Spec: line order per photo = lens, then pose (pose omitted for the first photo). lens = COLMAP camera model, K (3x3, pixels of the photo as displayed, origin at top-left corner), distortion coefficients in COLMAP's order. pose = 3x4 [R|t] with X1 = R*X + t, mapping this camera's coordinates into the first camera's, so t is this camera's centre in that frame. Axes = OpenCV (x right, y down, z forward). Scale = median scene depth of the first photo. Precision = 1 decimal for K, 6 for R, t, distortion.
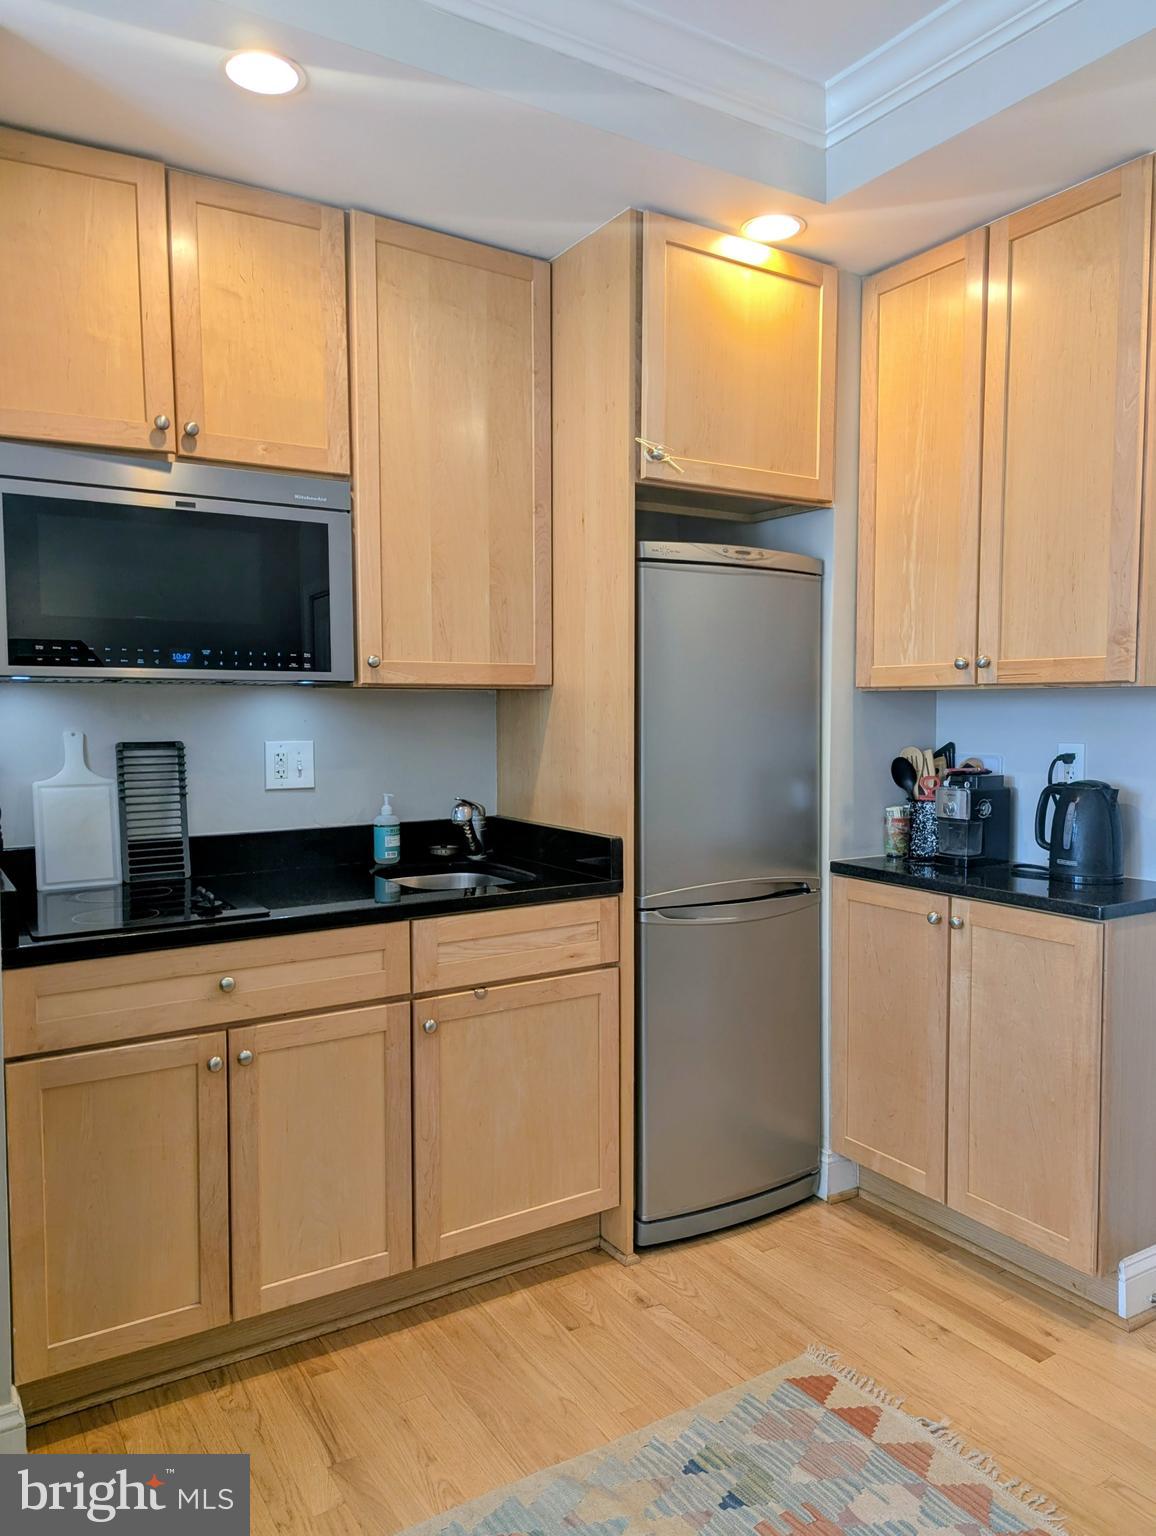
lens RADIAL K [[1095.0, 0, 578.0], [0, 1095.0, 768.0], [0, 0, 1]] dist [0.055917, -0.045551]
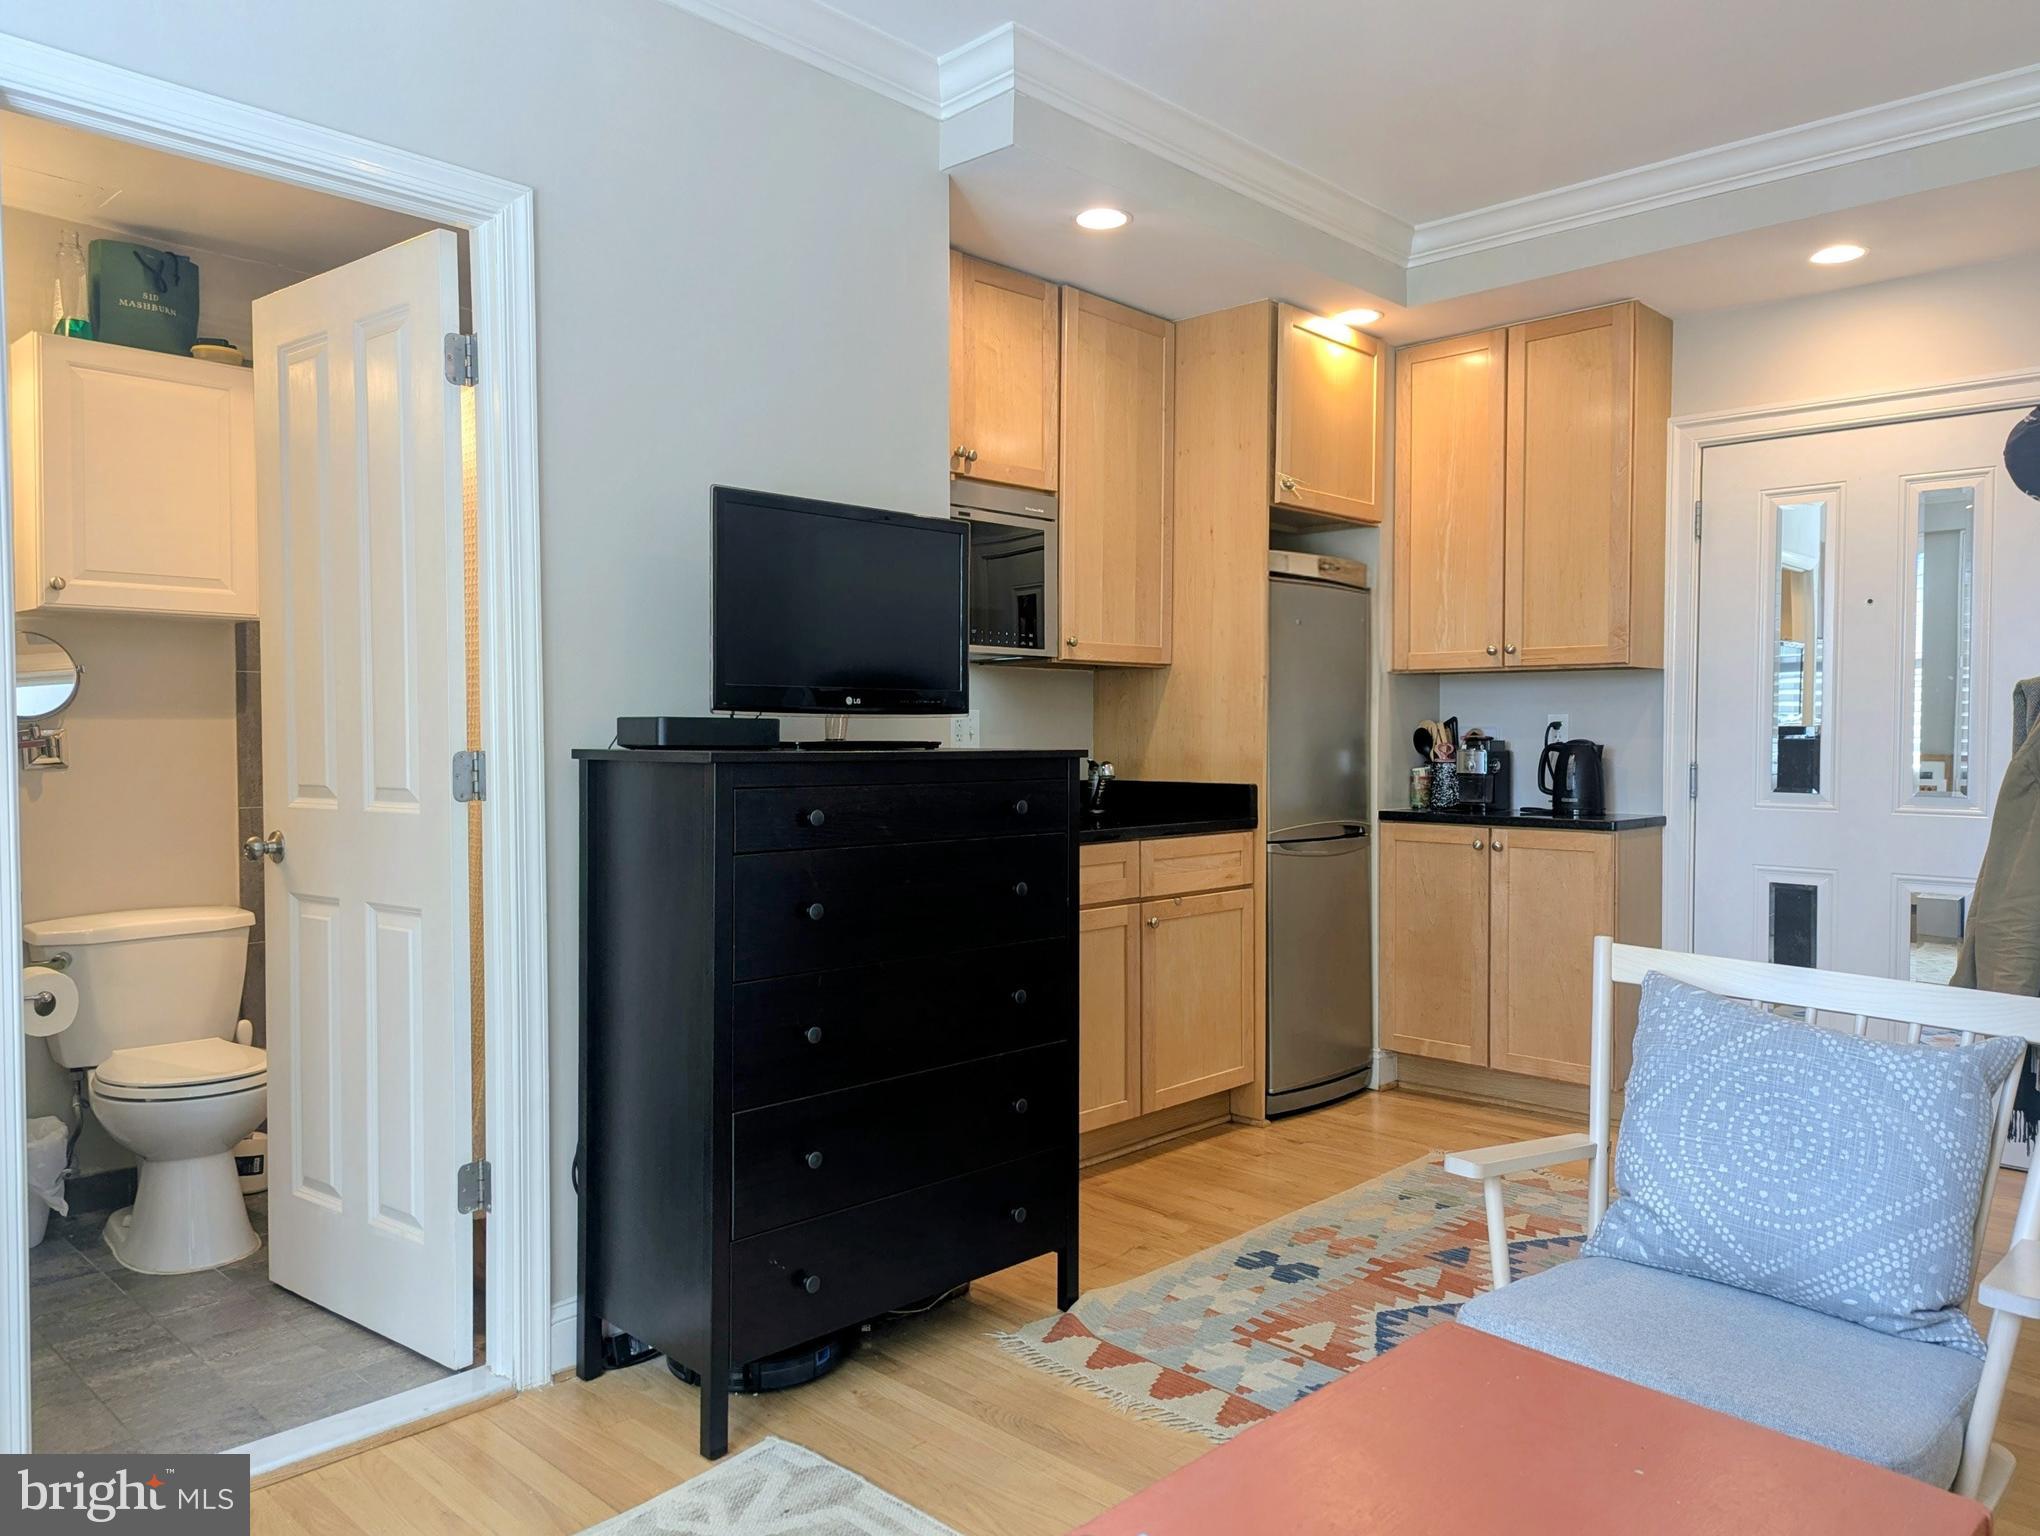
lens RADIAL K [[1454.3, 0, 1022.7], [0, 1454.3, 752.6], [0, 0, 1]] dist [0.055917, -0.045551]
pose [[0.971212, -0.000912, 0.238217, -0.594340], [0.010590, 0.999169, -0.039349, 0.086912], [-0.237983, 0.040739, 0.970415, -0.537759]]
